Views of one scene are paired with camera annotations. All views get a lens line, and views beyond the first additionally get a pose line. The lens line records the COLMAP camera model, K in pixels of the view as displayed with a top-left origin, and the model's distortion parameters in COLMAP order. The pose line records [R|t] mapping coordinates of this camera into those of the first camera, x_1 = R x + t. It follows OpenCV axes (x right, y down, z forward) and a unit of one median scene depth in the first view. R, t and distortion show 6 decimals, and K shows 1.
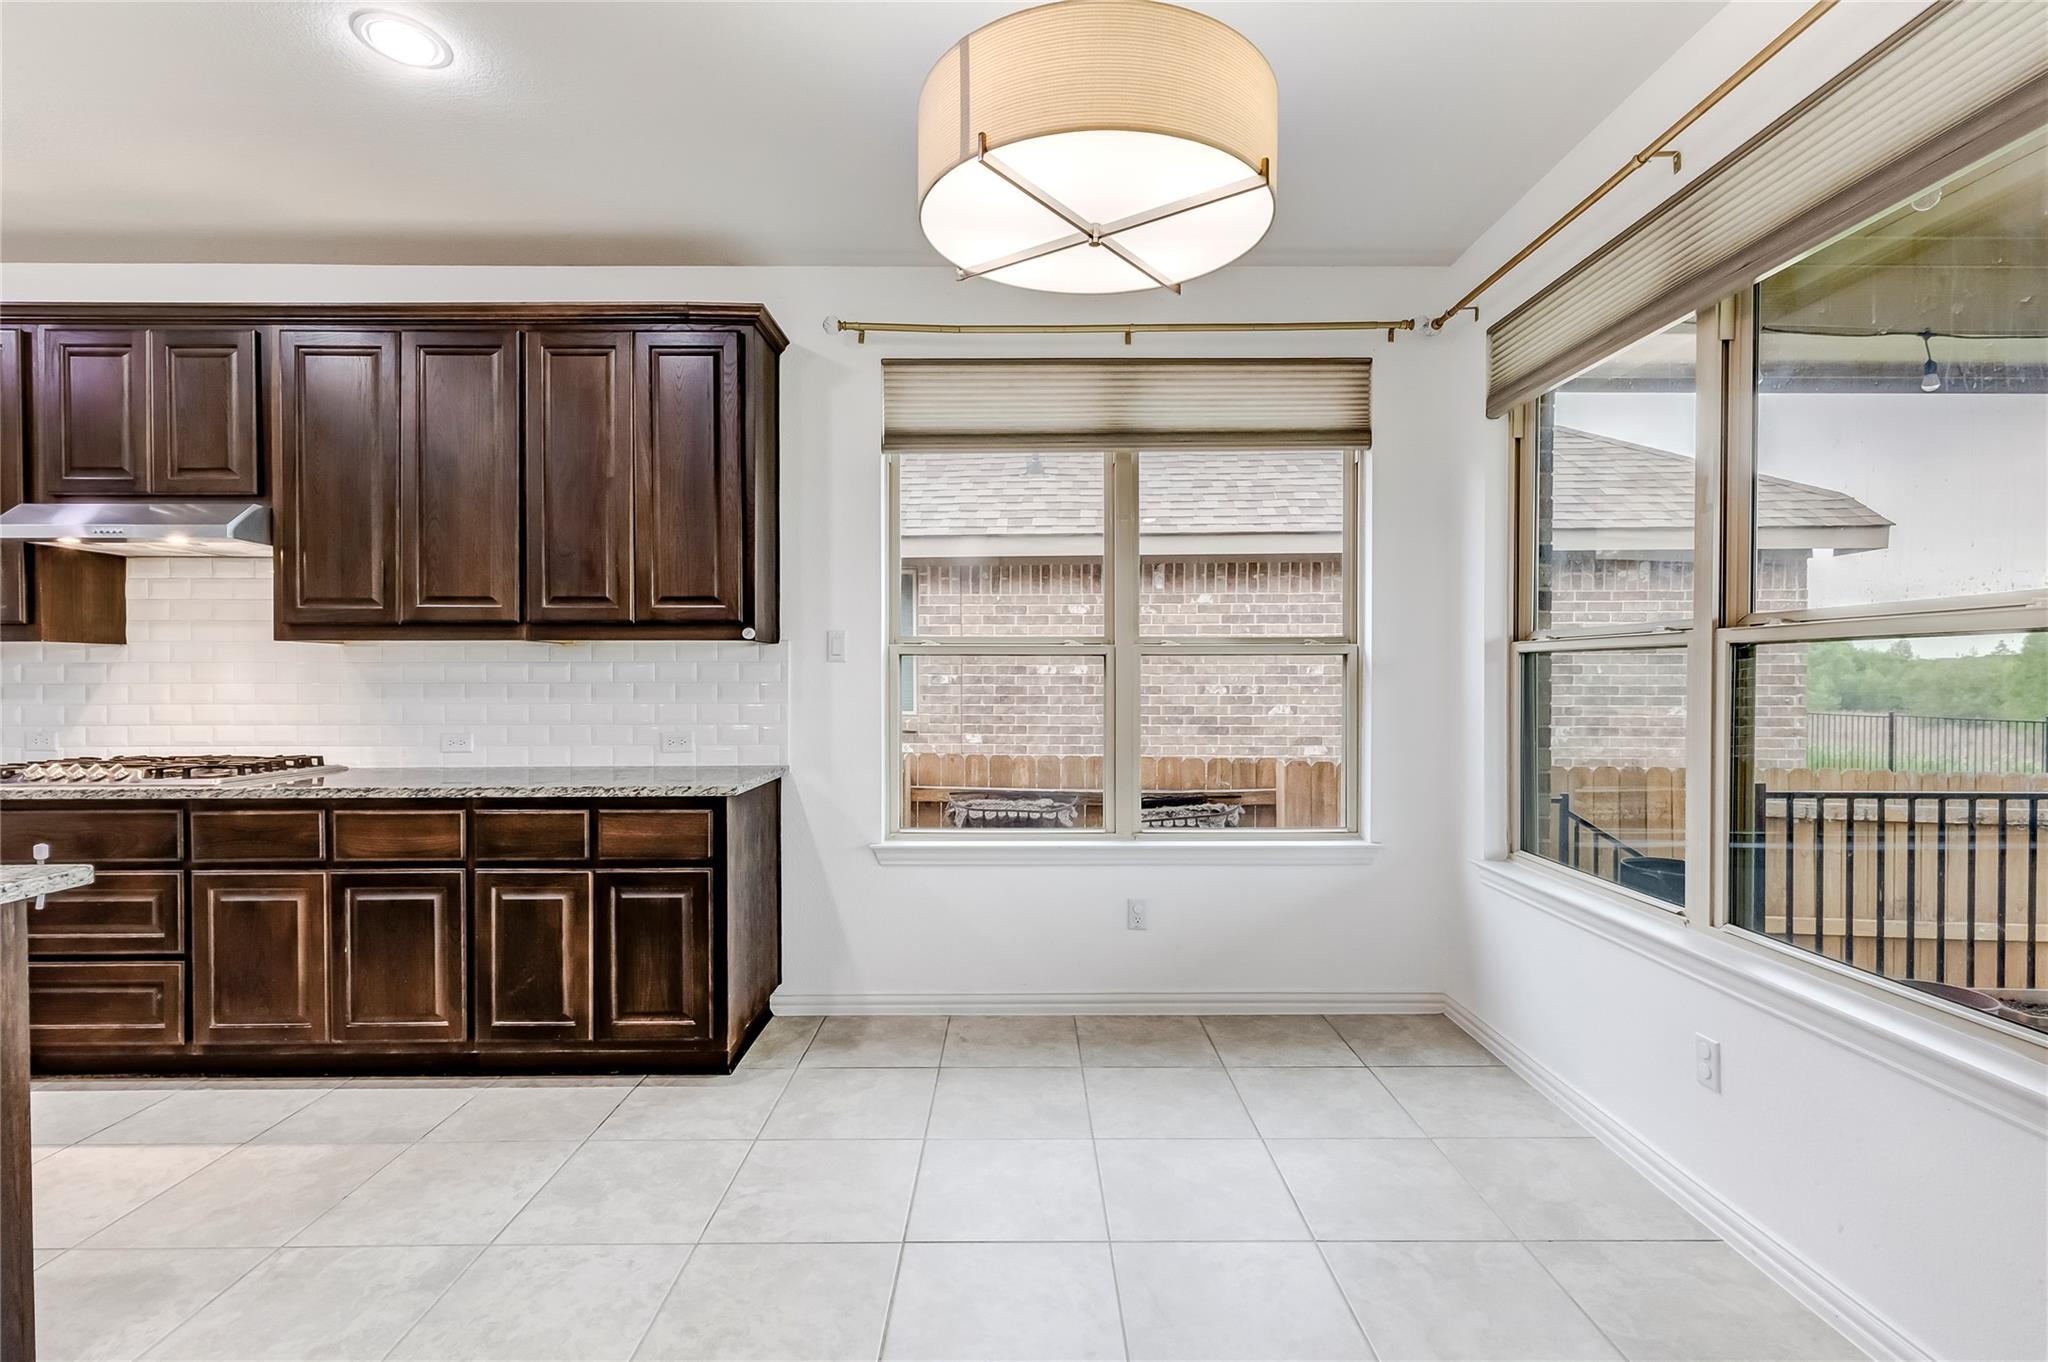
lens RADIAL K [[925.5, 0, 1030.6], [0, 925.5, 686.6], [0, 0, 1]] dist [-0.000489, -0.000007]
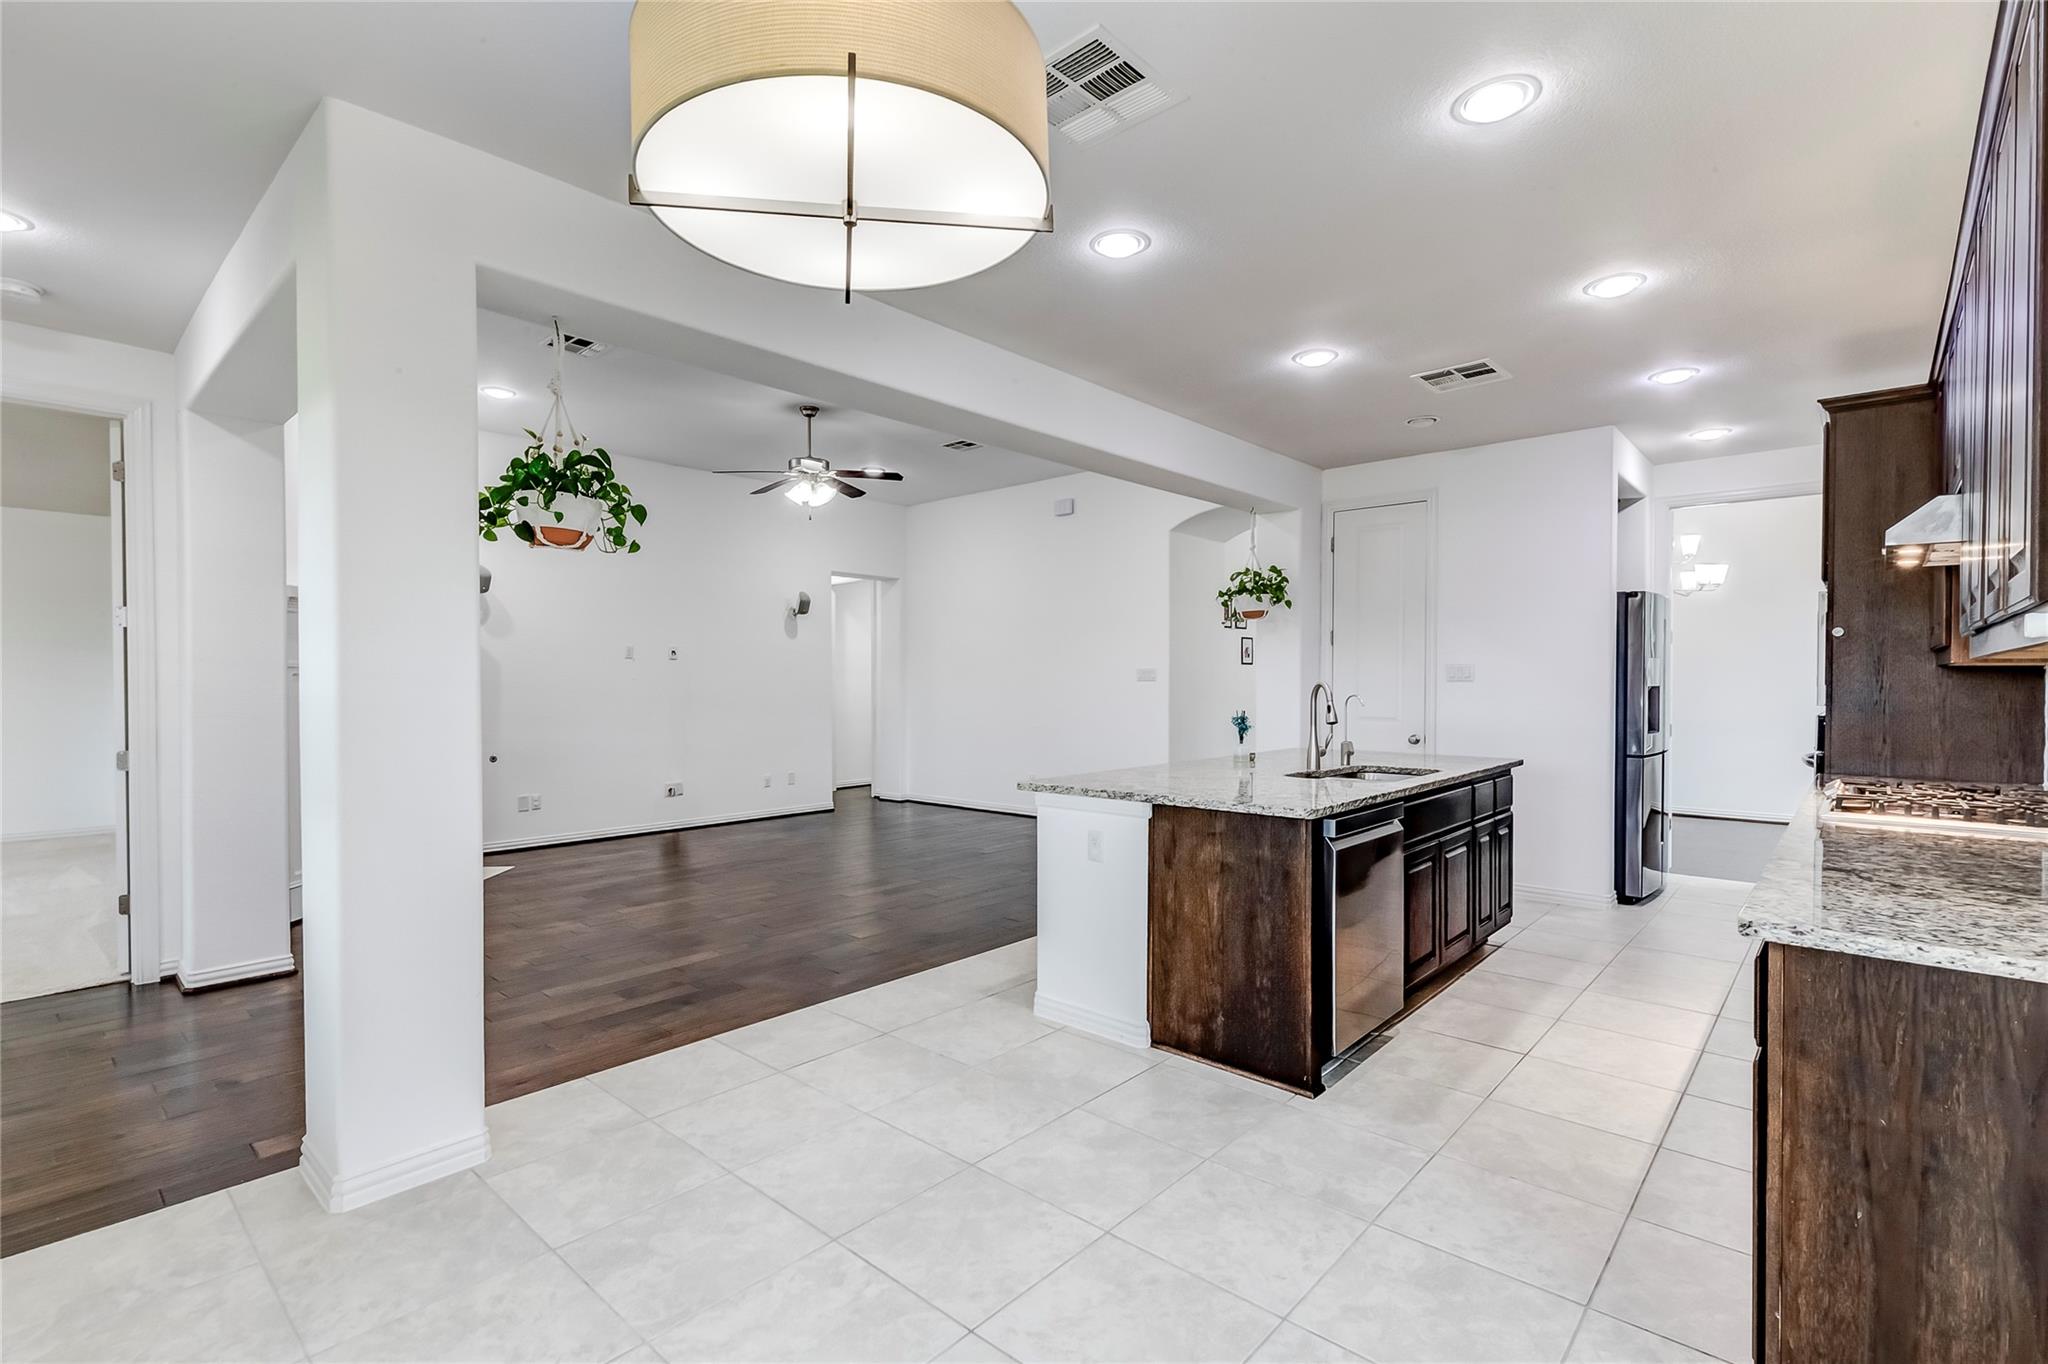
lens RADIAL K [[925.5, 0, 1020.4], [0, 925.5, 687.2], [0, 0, 1]] dist [-0.000489, -0.000007]
pose [[-0.677256, 0.008549, -0.735698, 0.330847], [-0.008253, 0.999781, 0.019216, -0.033757], [0.735701, 0.019086, -0.677037, 0.940259]]
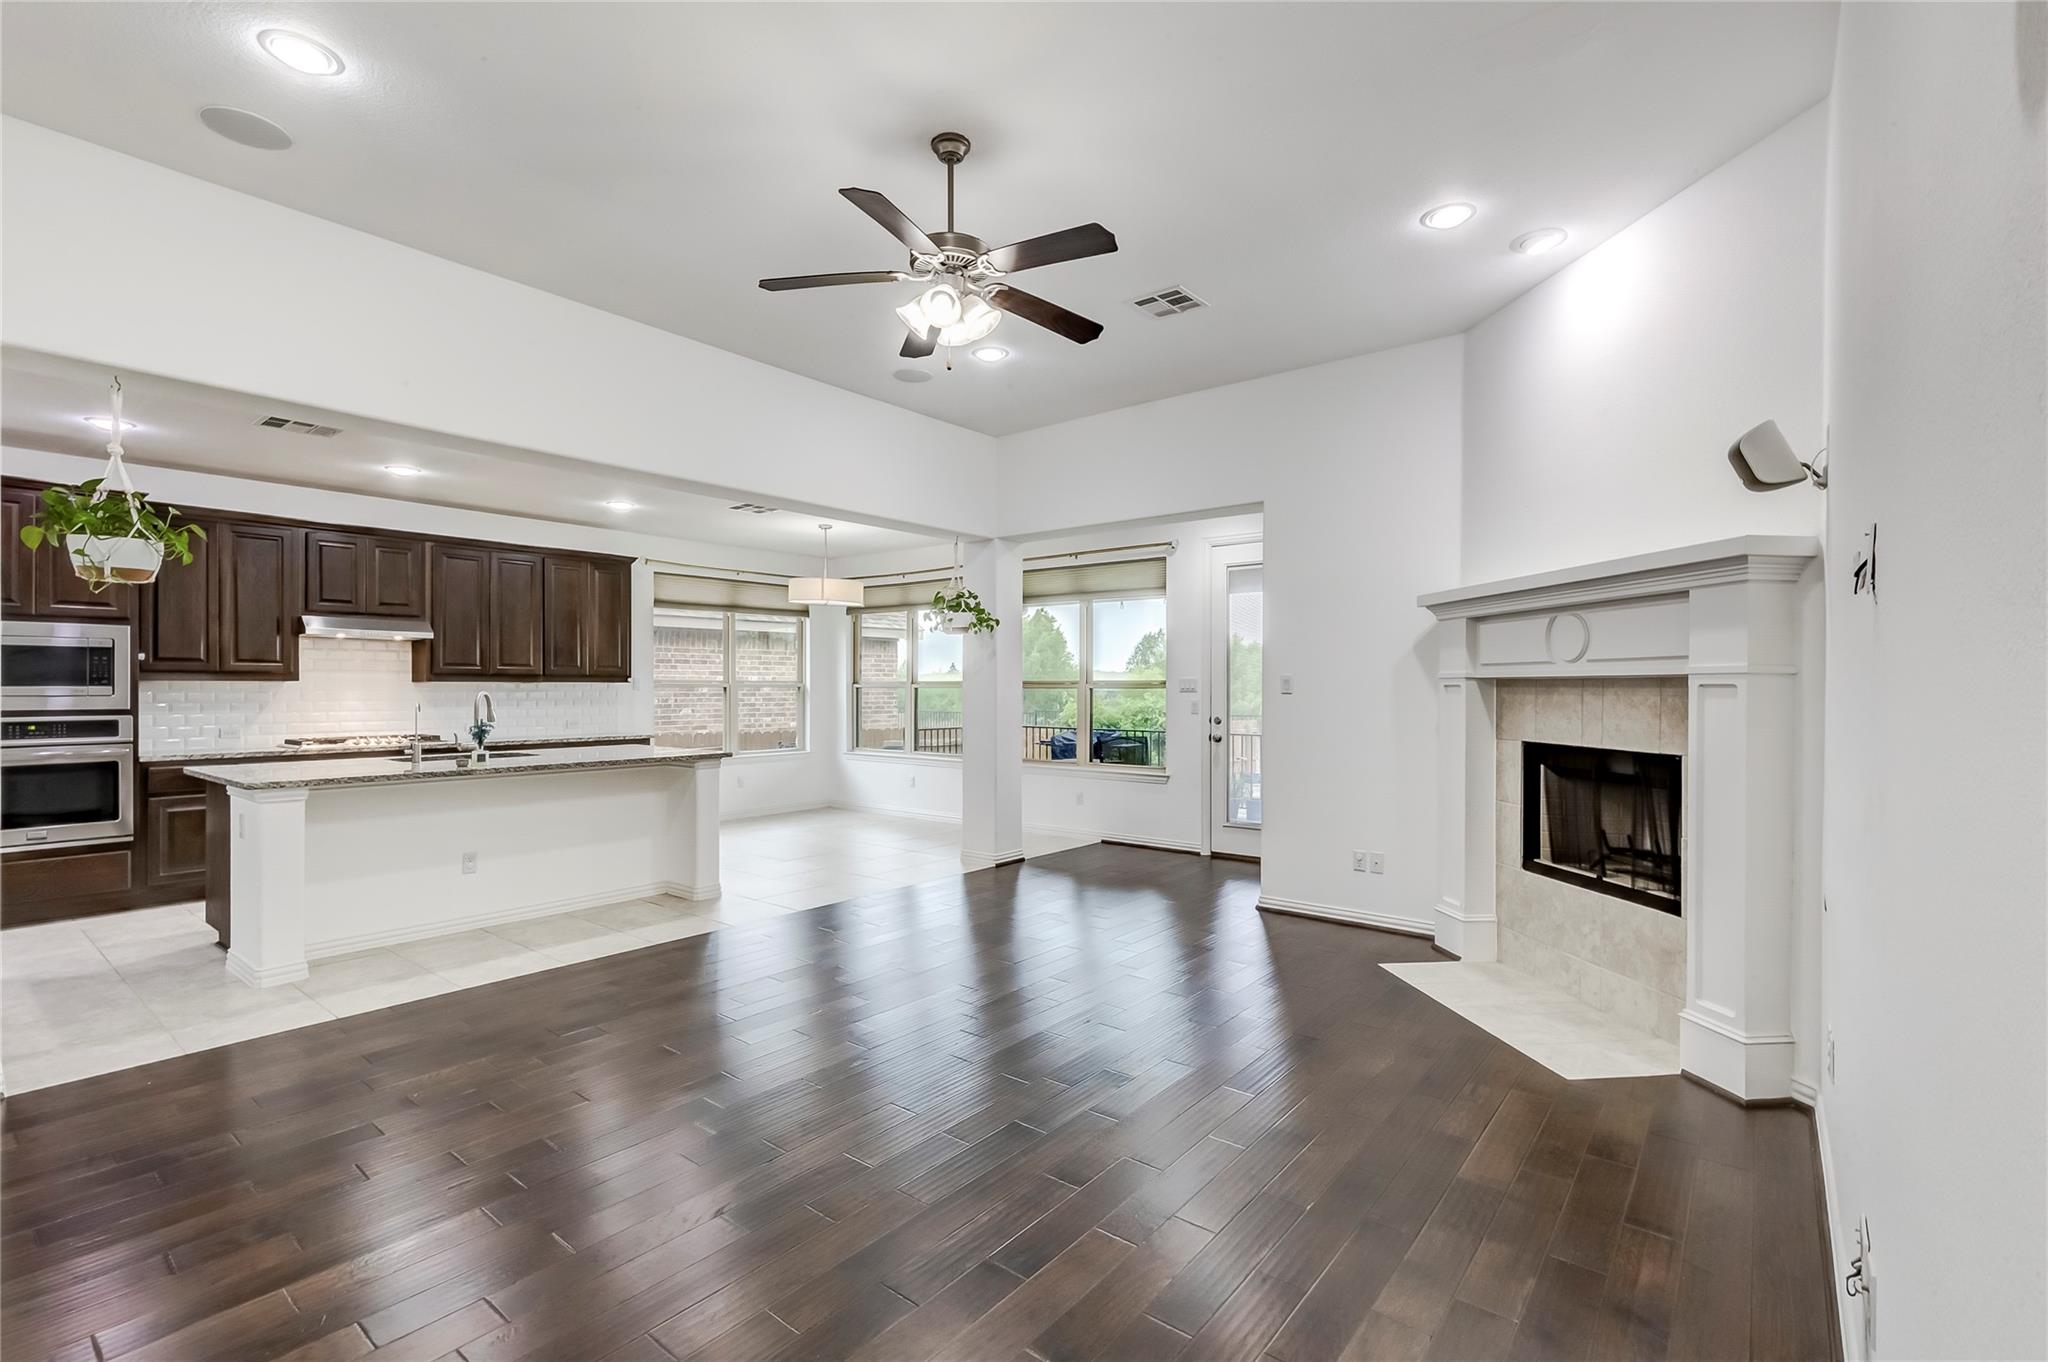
lens RADIAL K [[925.5, 0, 1032.5], [0, 925.5, 683.3], [0, 0, 1]] dist [-0.000489, -0.000007]
pose [[0.627536, 0.004807, 0.778573, -1.651020], [0.007145, 0.999903, -0.011932, -0.008118], [-0.778555, 0.013051, 0.627441, -1.568703]]
